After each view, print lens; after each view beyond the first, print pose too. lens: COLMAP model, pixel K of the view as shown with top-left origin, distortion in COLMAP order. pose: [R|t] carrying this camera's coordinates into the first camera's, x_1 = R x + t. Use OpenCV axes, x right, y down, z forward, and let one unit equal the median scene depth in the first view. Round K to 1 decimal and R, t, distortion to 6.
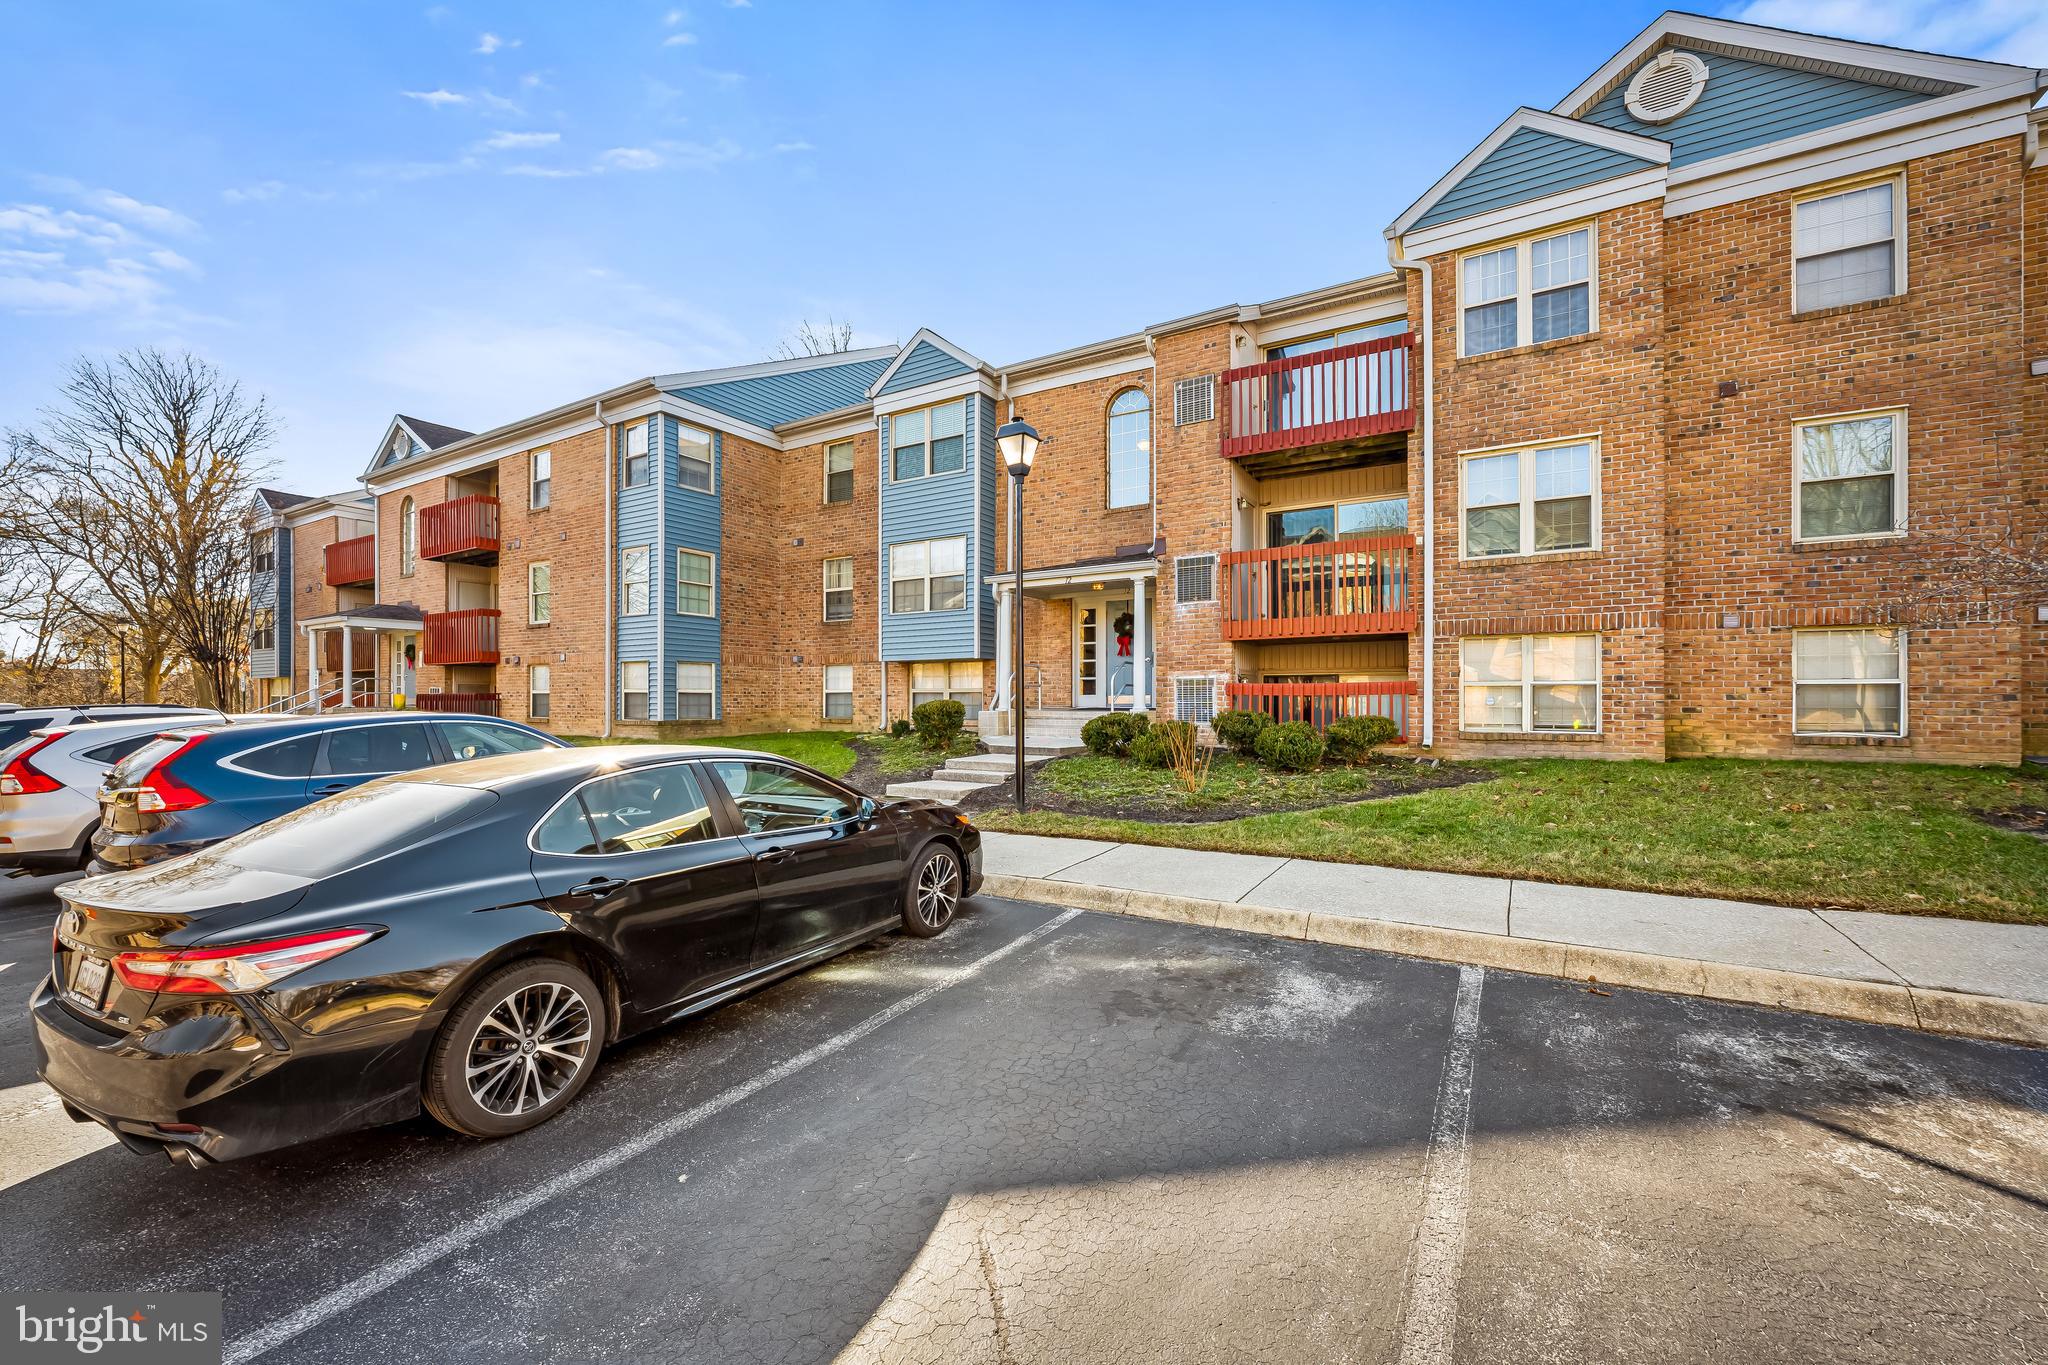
lens RADIAL K [[823.3, 0, 1030.4], [0, 823.3, 669.9], [0, 0, 1]] dist [-0.005189, 0.000198]
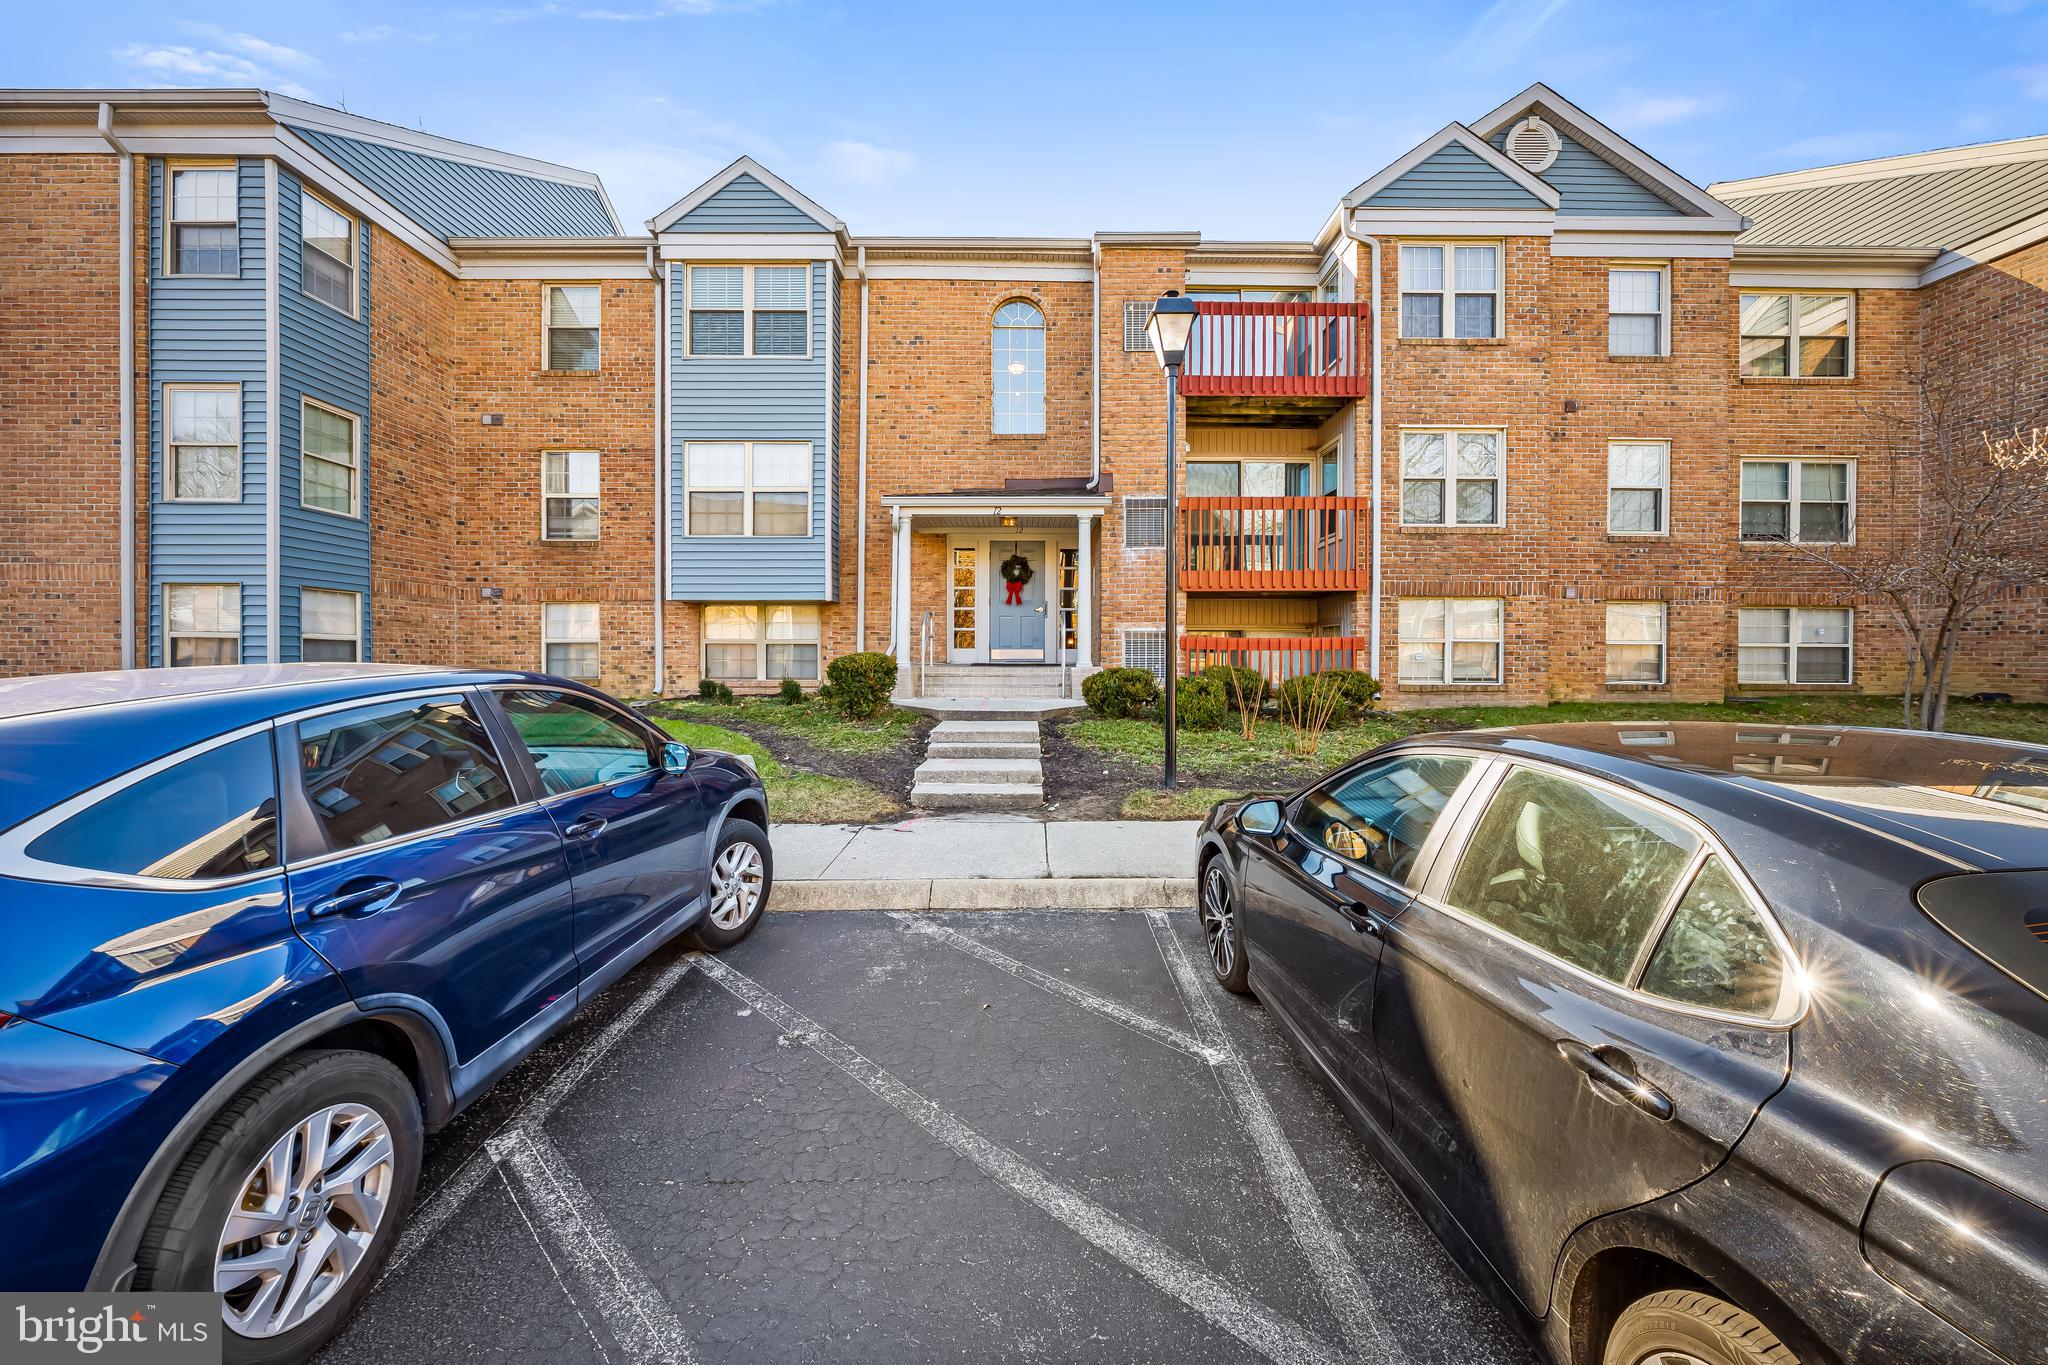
lens RADIAL K [[829.4, 0, 1031.1], [0, 829.4, 648.3], [0, 0, 1]] dist [-0.006609, 0.000462]
pose [[0.850057, 0.010795, 0.526581, -0.381240], [-0.022330, 0.999630, 0.015555, 0.017594], [-0.526218, -0.024982, 0.849983, 0.270872]]
